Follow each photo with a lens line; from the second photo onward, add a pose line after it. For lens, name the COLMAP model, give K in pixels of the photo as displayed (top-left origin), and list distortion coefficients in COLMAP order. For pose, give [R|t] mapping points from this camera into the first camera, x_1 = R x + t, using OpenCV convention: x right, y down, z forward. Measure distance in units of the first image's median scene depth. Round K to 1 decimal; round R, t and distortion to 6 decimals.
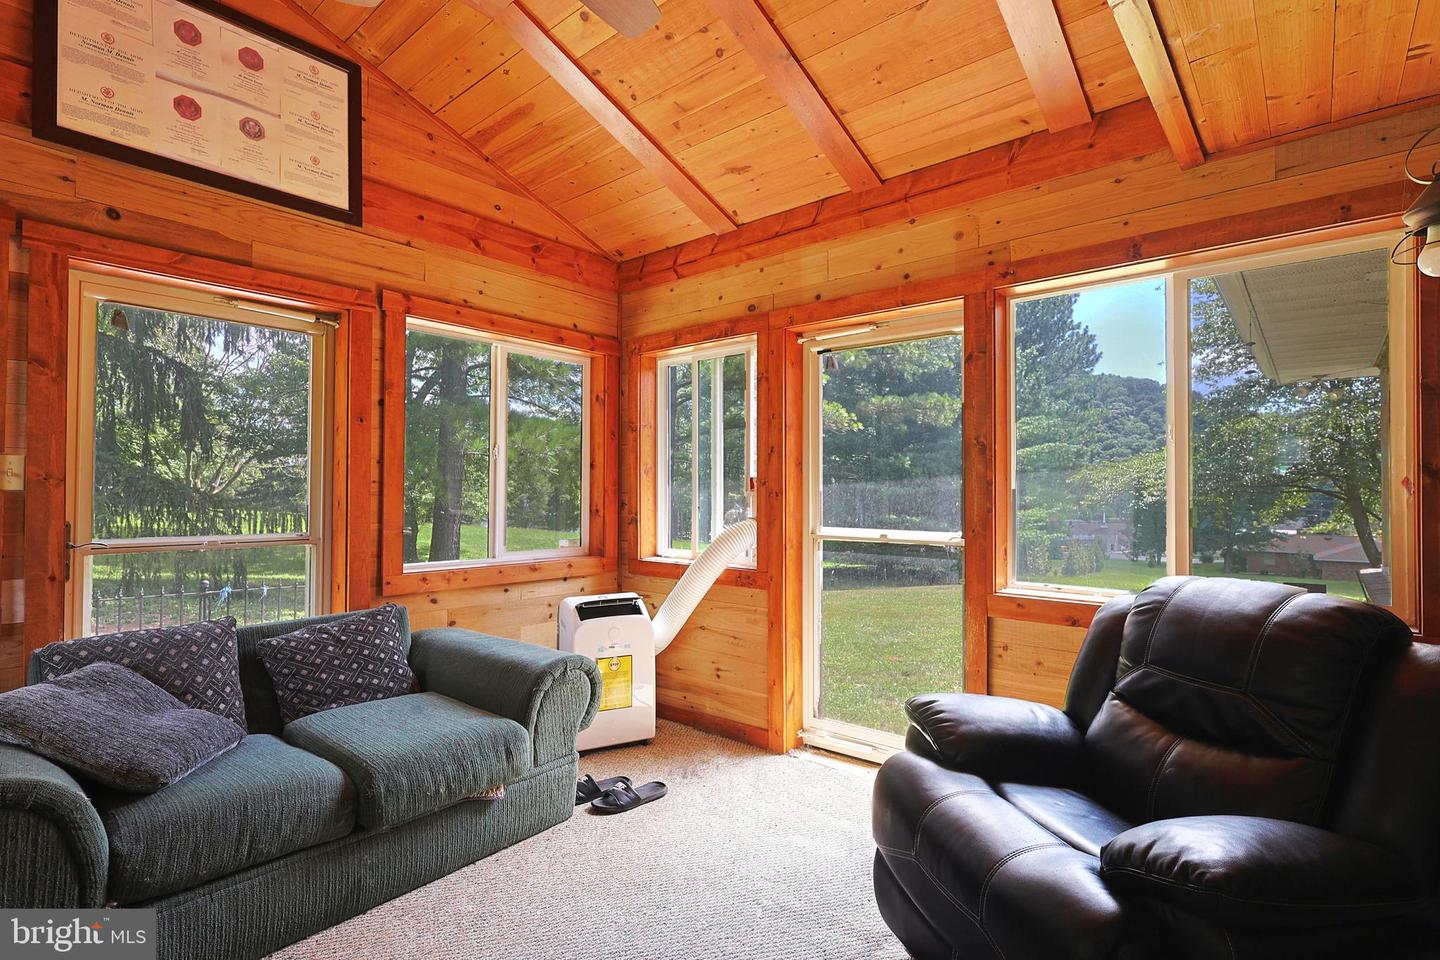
lens RADIAL K [[711.7, 0, 725.6], [0, 711.7, 474.4], [0, 0, 1]] dist [0.003409, 0.002559]
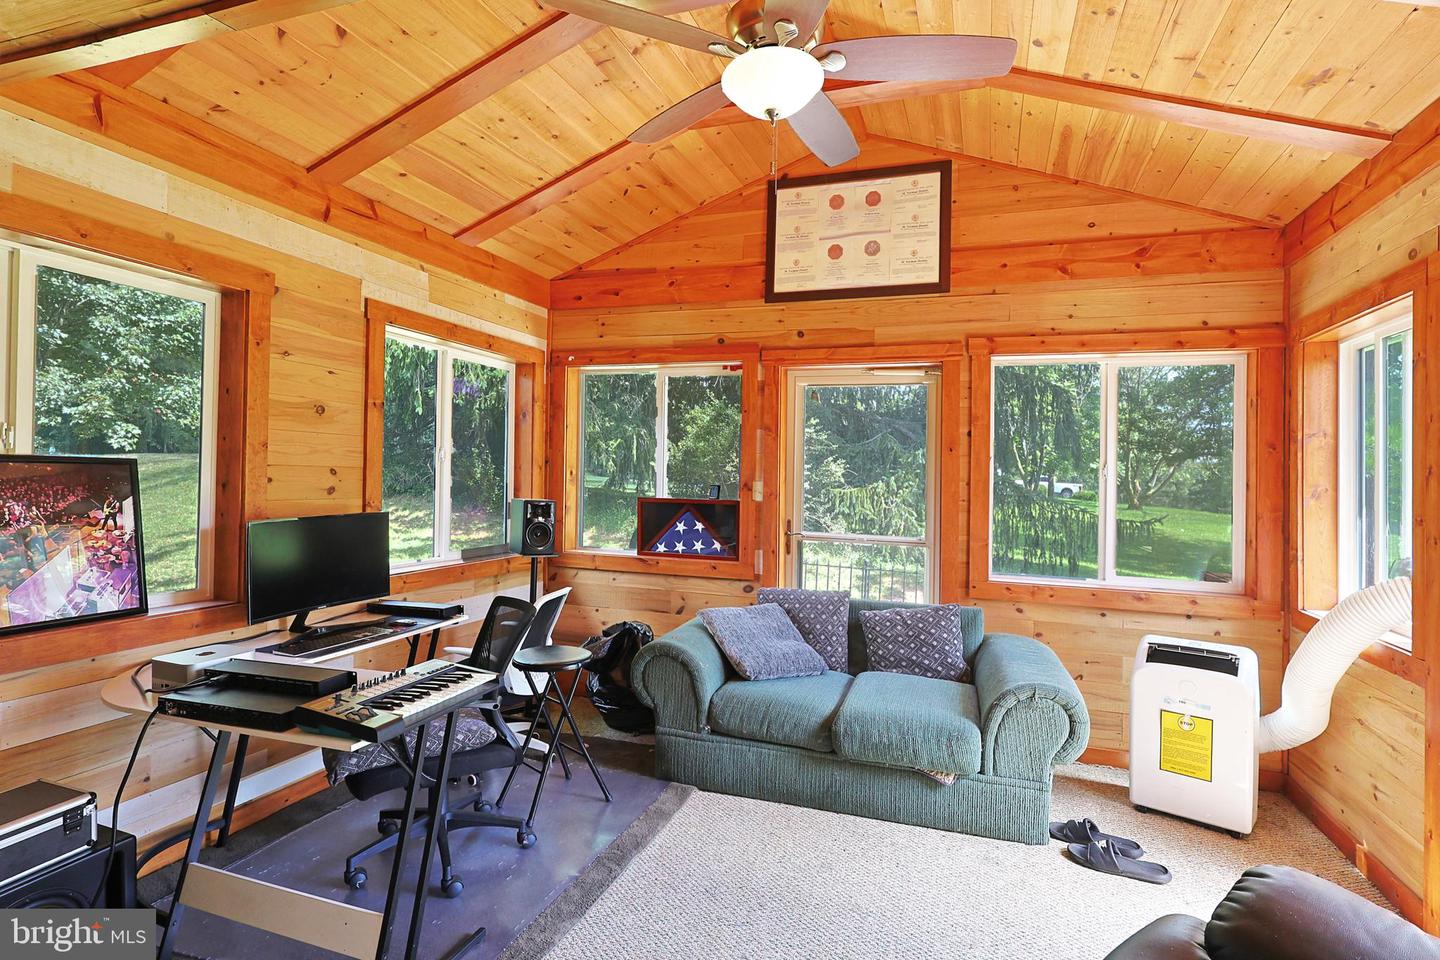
lens RADIAL K [[711.7, 0, 728.2], [0, 711.7, 477.8], [0, 0, 1]] dist [0.003409, 0.002559]
pose [[0.365931, 0.007215, -0.930614, 0.469825], [-0.000716, 0.999972, 0.007472, -0.035956], [0.930642, -0.002068, 0.365926, 0.191211]]
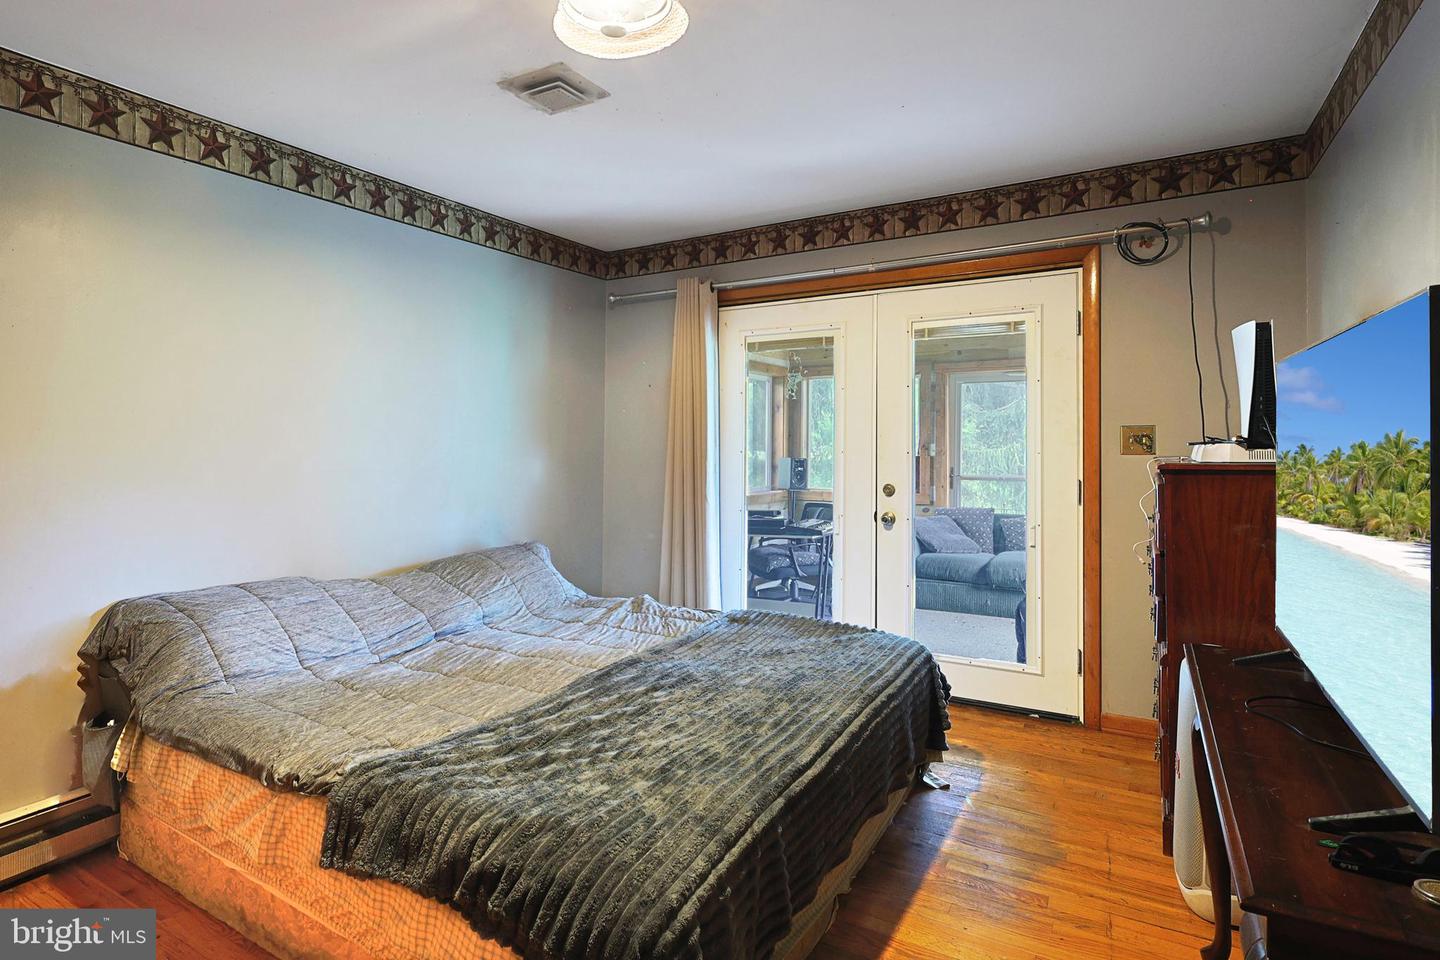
lens RADIAL K [[711.7, 0, 700.3], [0, 711.7, 454.0], [0, 0, 1]] dist [0.003409, 0.002559]
pose [[0.159958, 0.017902, -0.986962, 1.325563], [0.021837, 0.999527, 0.021669, -0.048884], [0.986882, -0.025019, 0.159491, -0.343148]]
